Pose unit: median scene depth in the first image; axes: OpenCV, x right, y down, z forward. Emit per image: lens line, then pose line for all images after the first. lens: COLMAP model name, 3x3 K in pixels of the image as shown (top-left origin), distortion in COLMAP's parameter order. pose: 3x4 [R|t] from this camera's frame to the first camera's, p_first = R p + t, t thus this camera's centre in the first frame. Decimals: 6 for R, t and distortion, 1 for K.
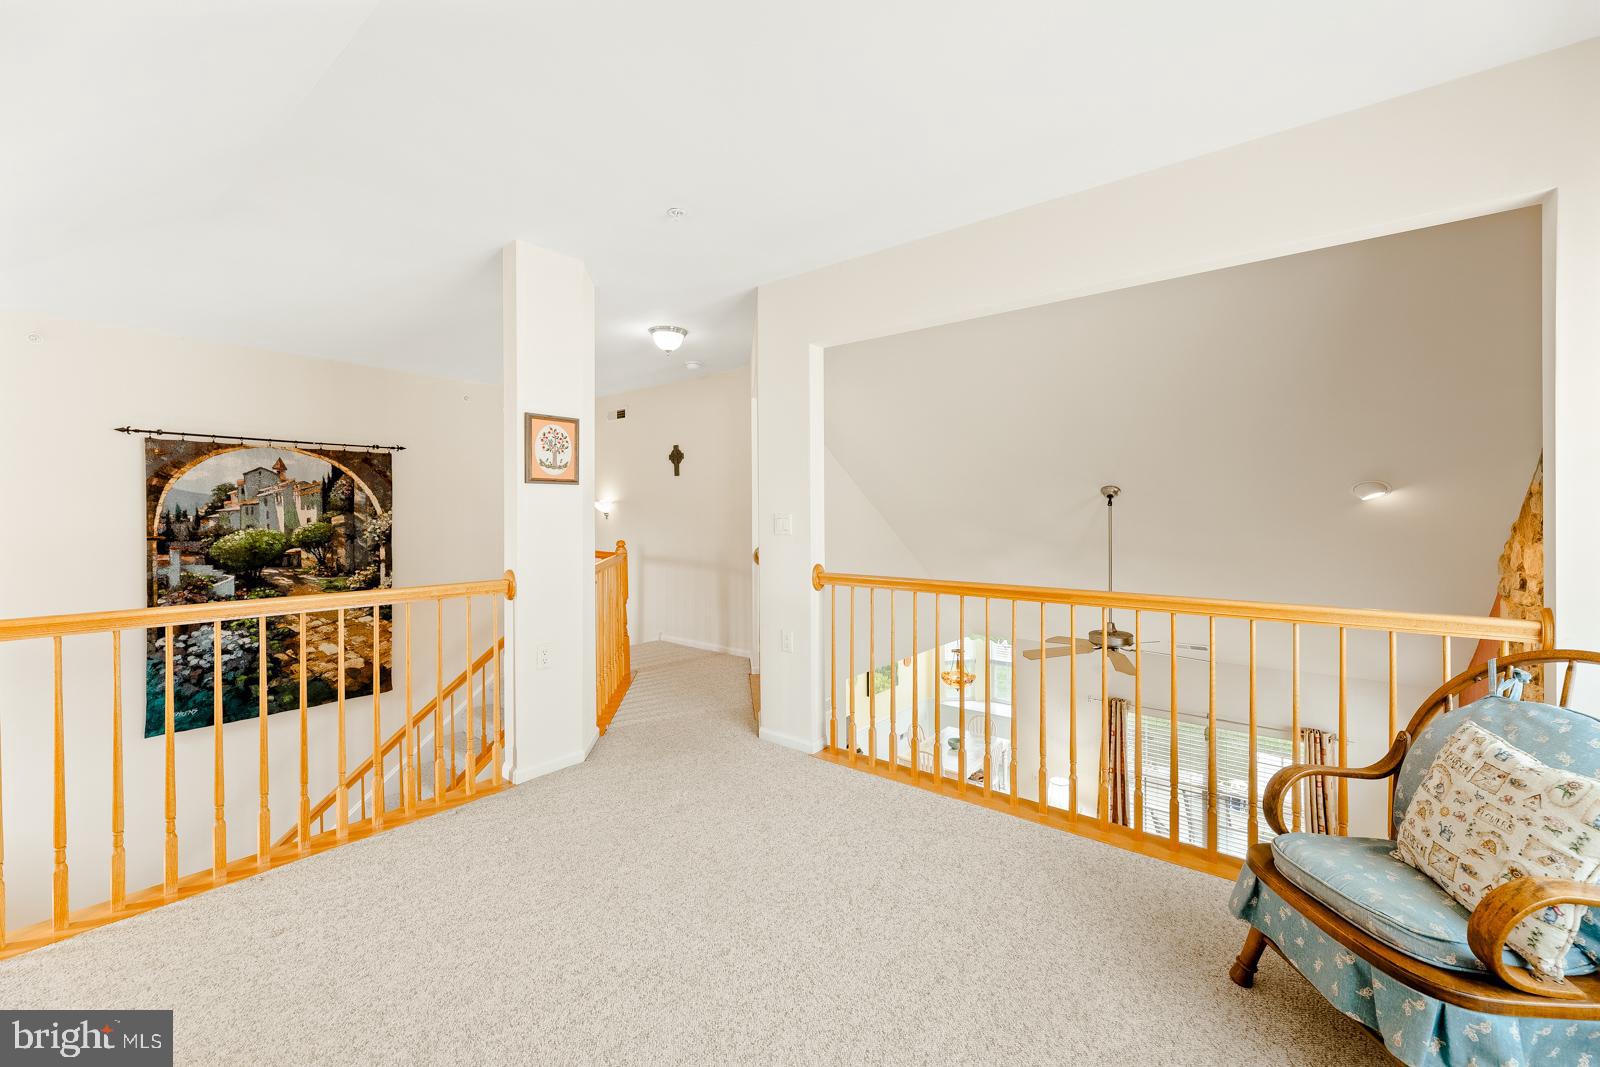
lens RADIAL K [[641.2, 0, 803.1], [0, 641.2, 521.6], [0, 0, 1]] dist [-0.000890, -0.000646]
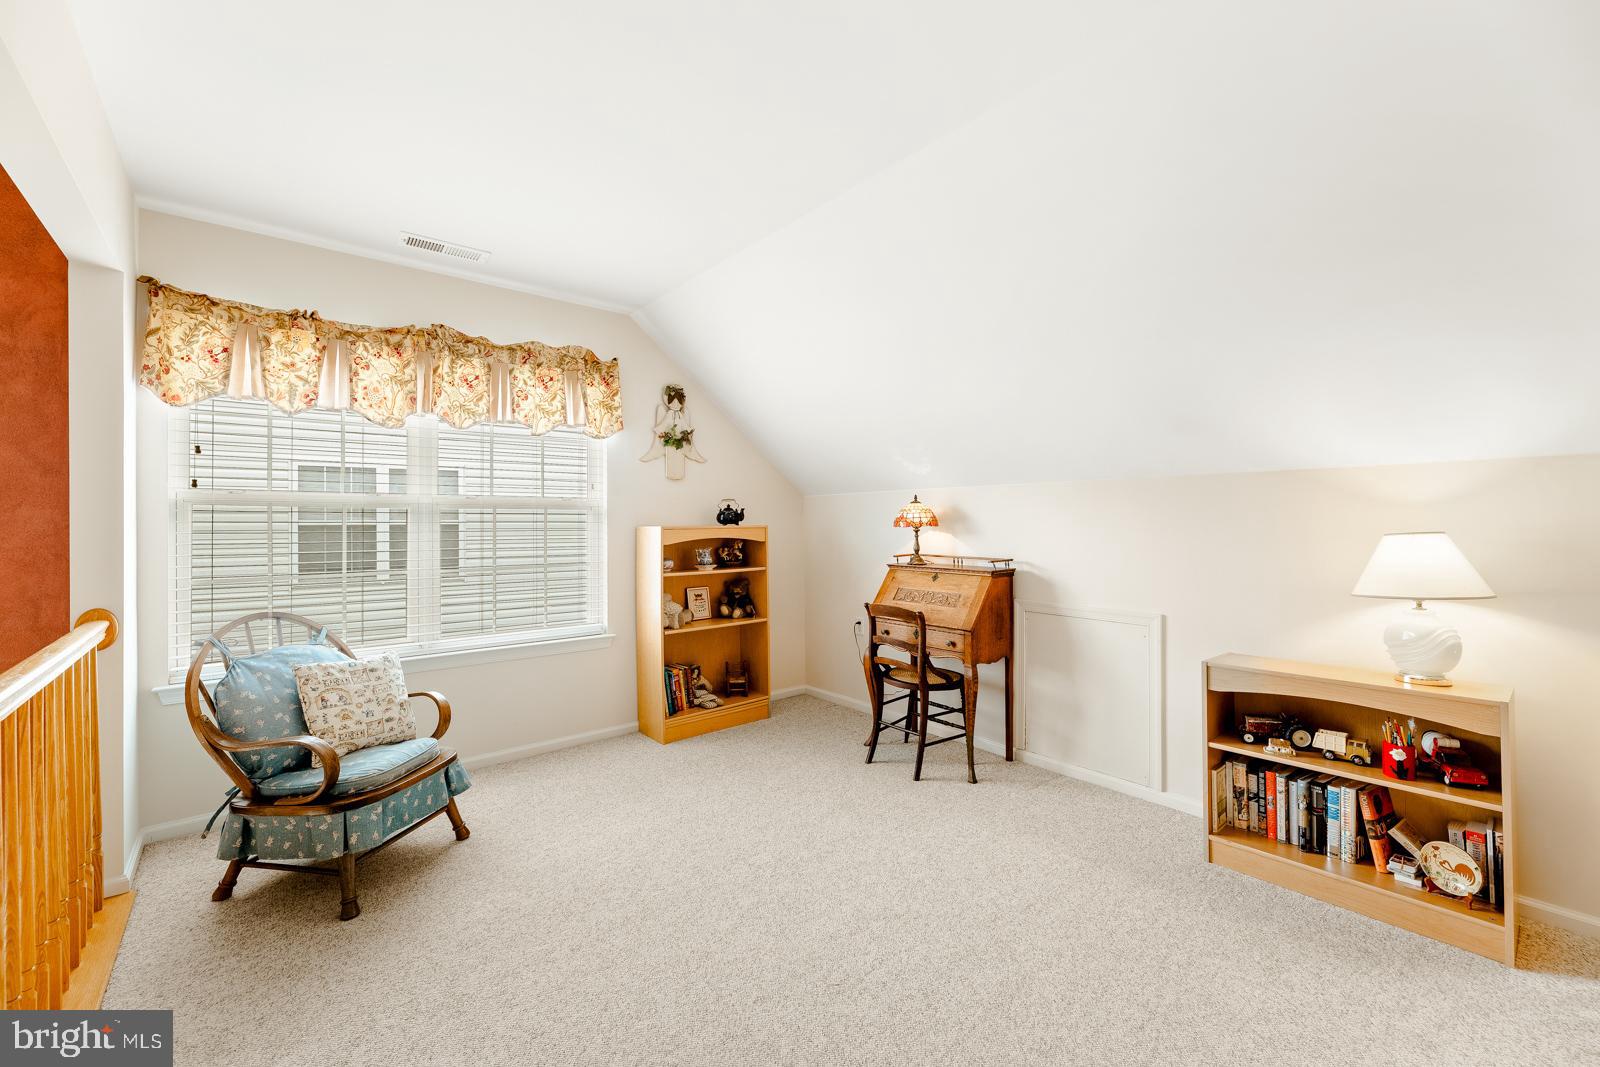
lens RADIAL K [[641.2, 0, 799.5], [0, 641.2, 526.8], [0, 0, 1]] dist [-0.000890, -0.000646]
pose [[-0.983002, 0.003462, 0.183564, -0.462420], [0.005575, 0.999924, 0.010999, -0.031631], [-0.183512, 0.011835, -0.982946, 2.489951]]
